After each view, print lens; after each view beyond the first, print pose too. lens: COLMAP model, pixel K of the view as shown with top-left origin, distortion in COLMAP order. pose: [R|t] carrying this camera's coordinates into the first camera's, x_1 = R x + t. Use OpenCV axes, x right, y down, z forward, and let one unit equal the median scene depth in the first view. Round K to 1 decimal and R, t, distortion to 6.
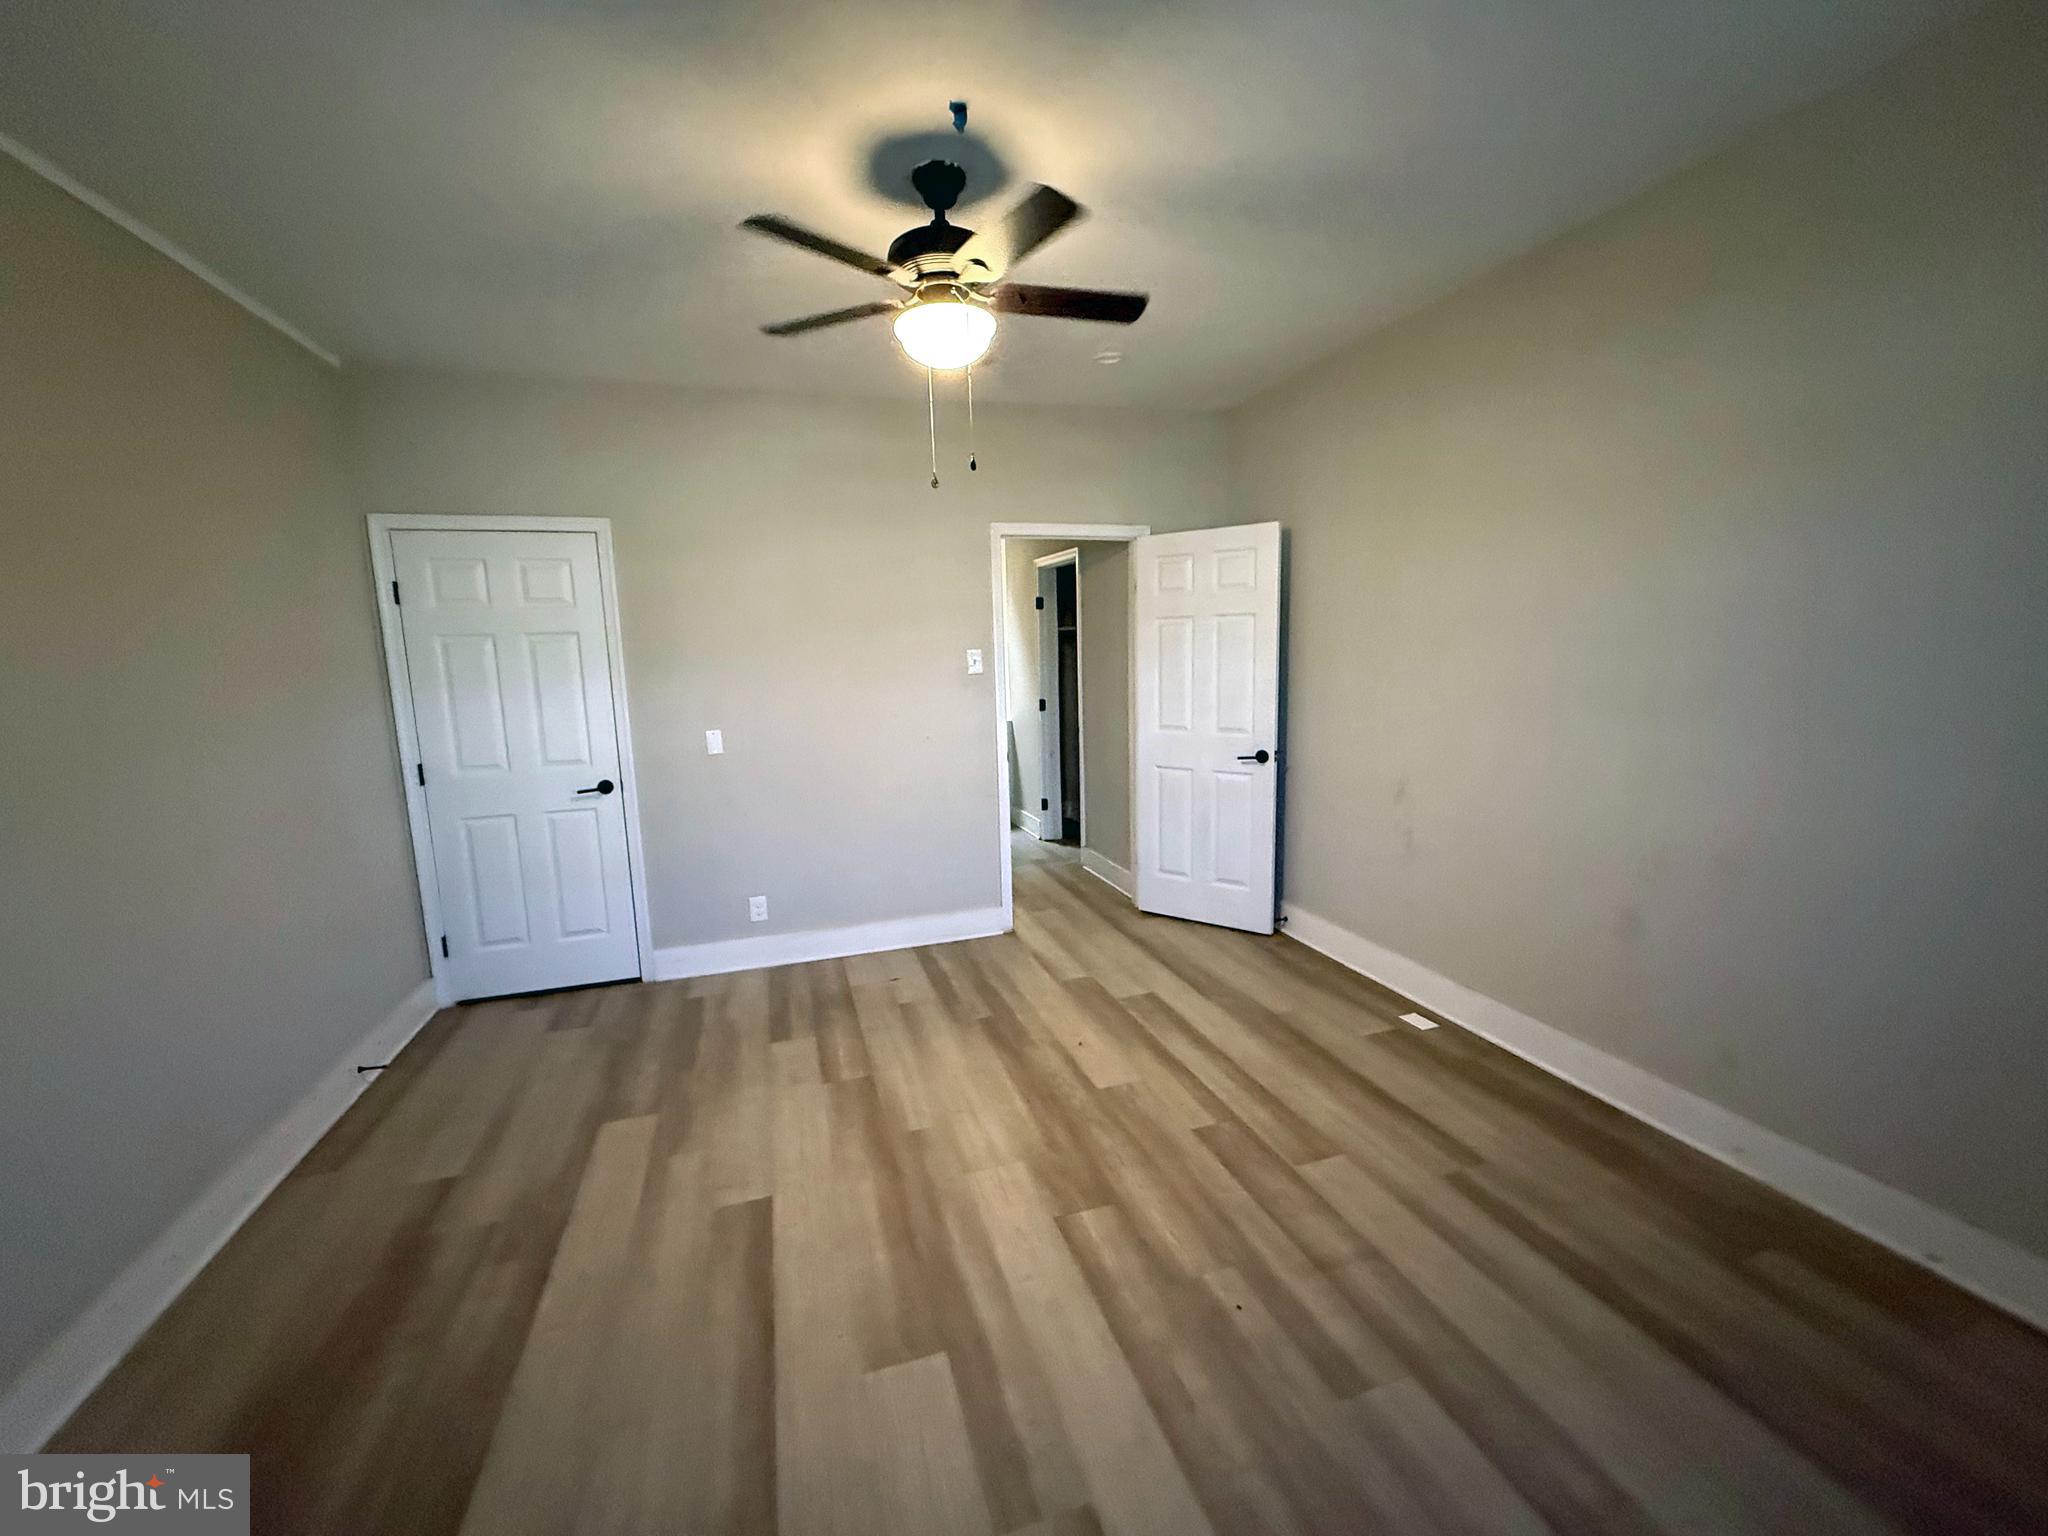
lens RADIAL K [[822.6, 0, 1024.0], [0, 822.6, 768.0], [0, 0, 1]] dist [0.000585, 0.000085]
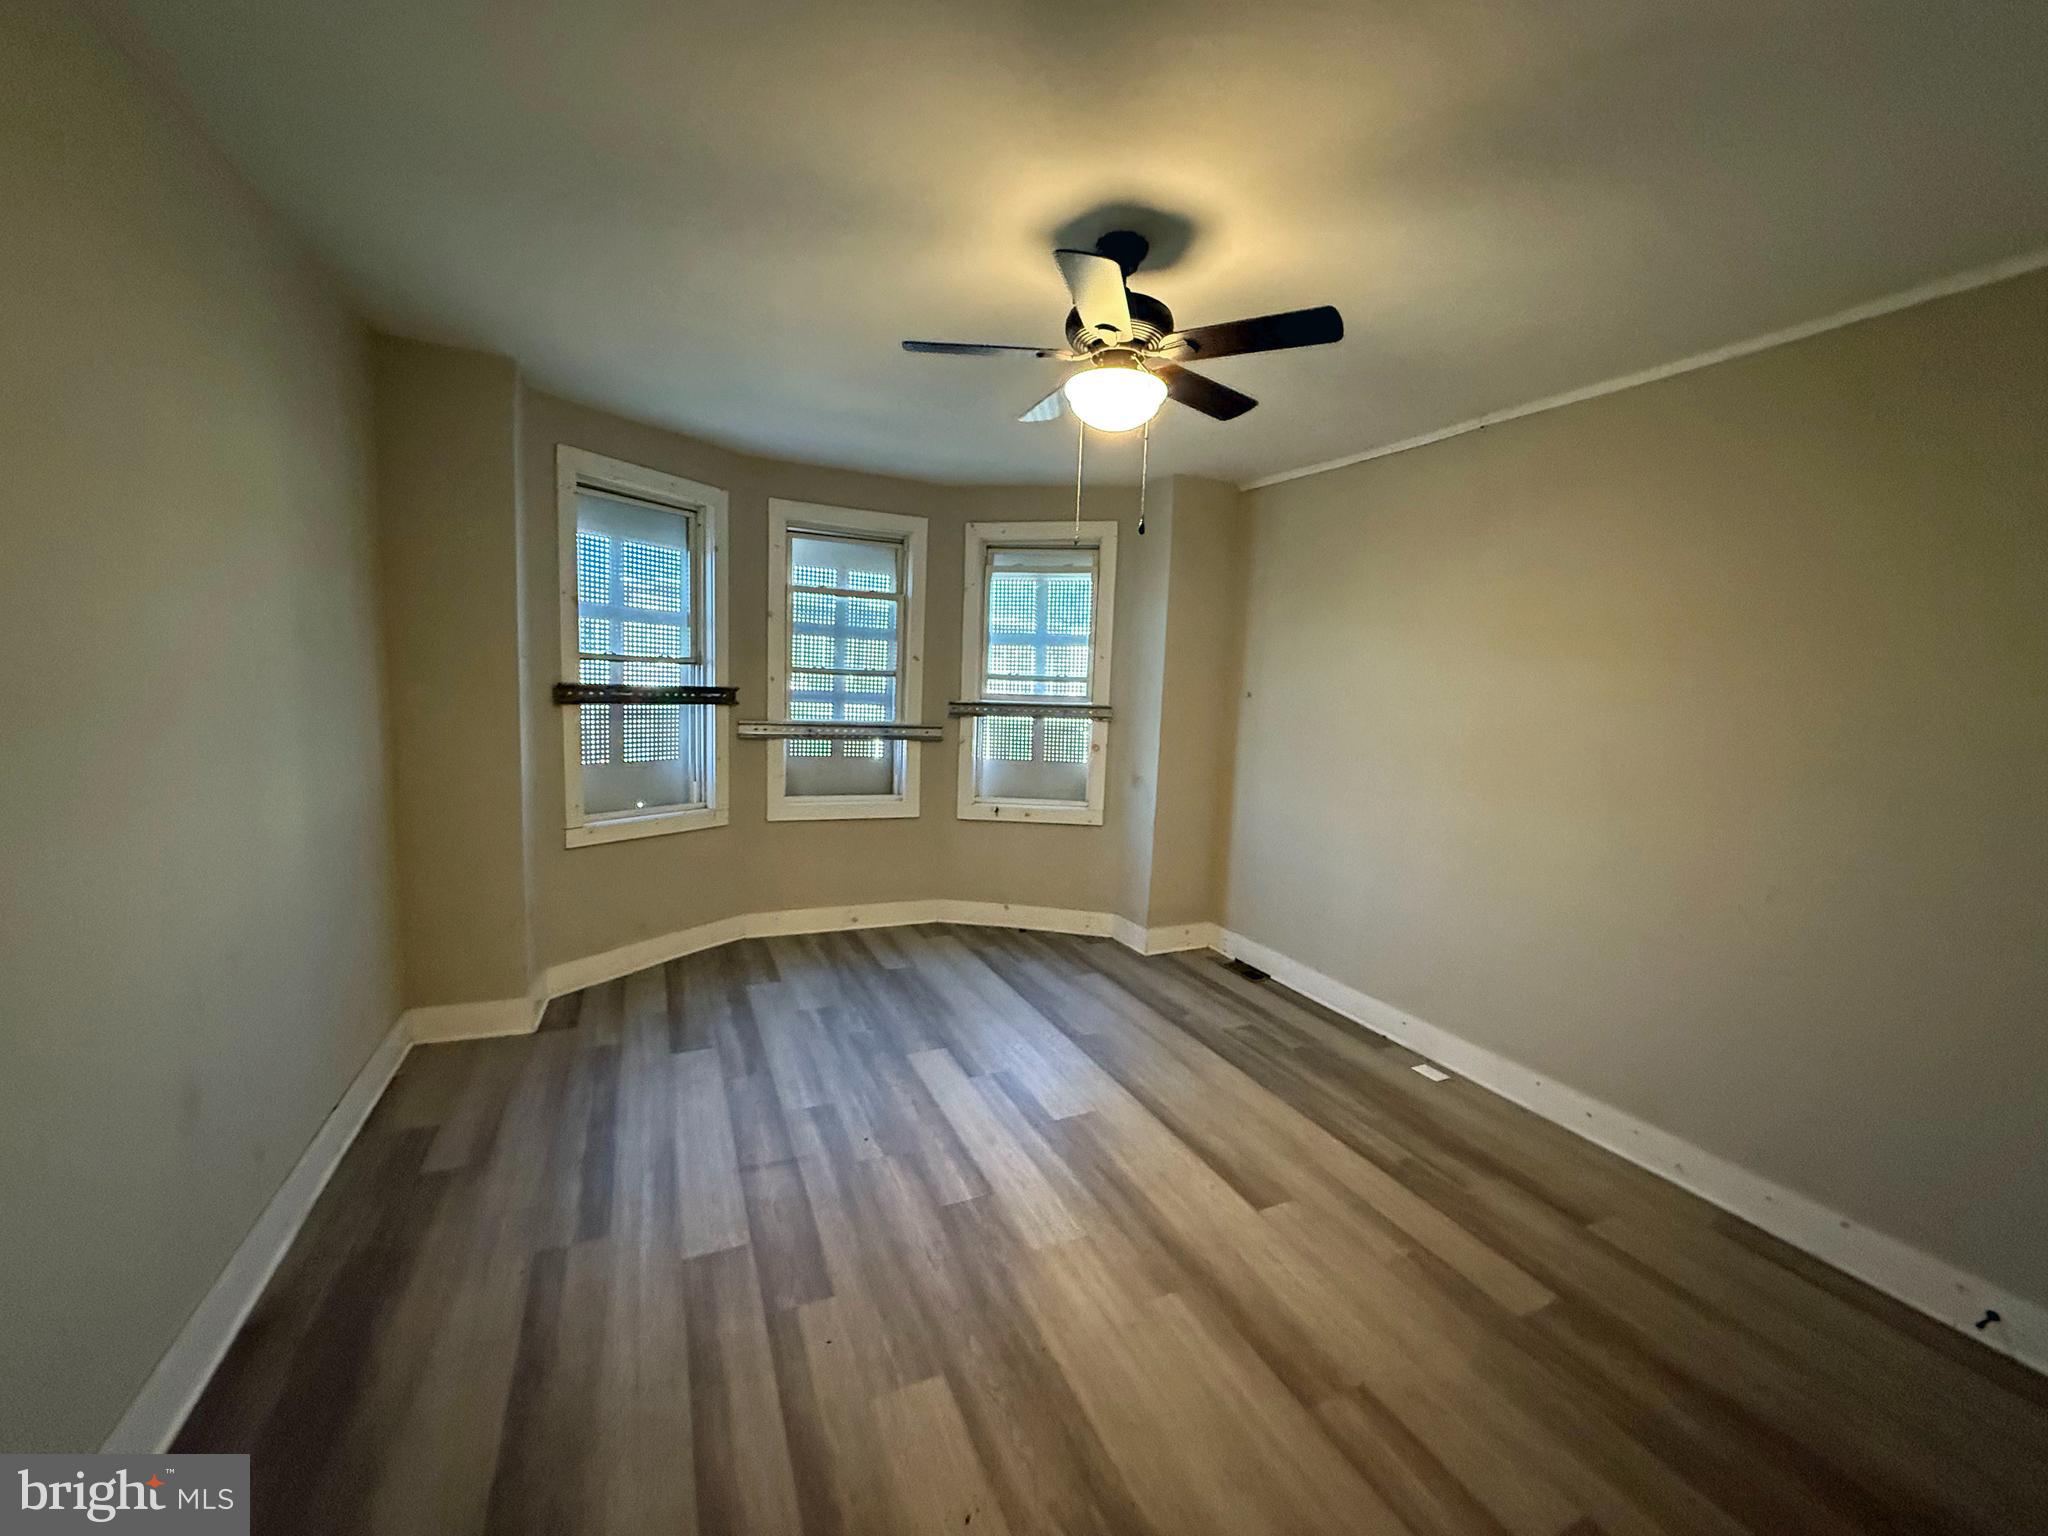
lens RADIAL K [[822.6, 0, 1024.0], [0, 822.6, 768.0], [0, 0, 1]] dist [0.000585, 0.000085]
pose [[-0.992464, 0.006998, -0.122334, 0.119668], [-0.026173, 0.963221, 0.267431, -0.302840], [0.119706, 0.268618, -0.955780, 1.758449]]
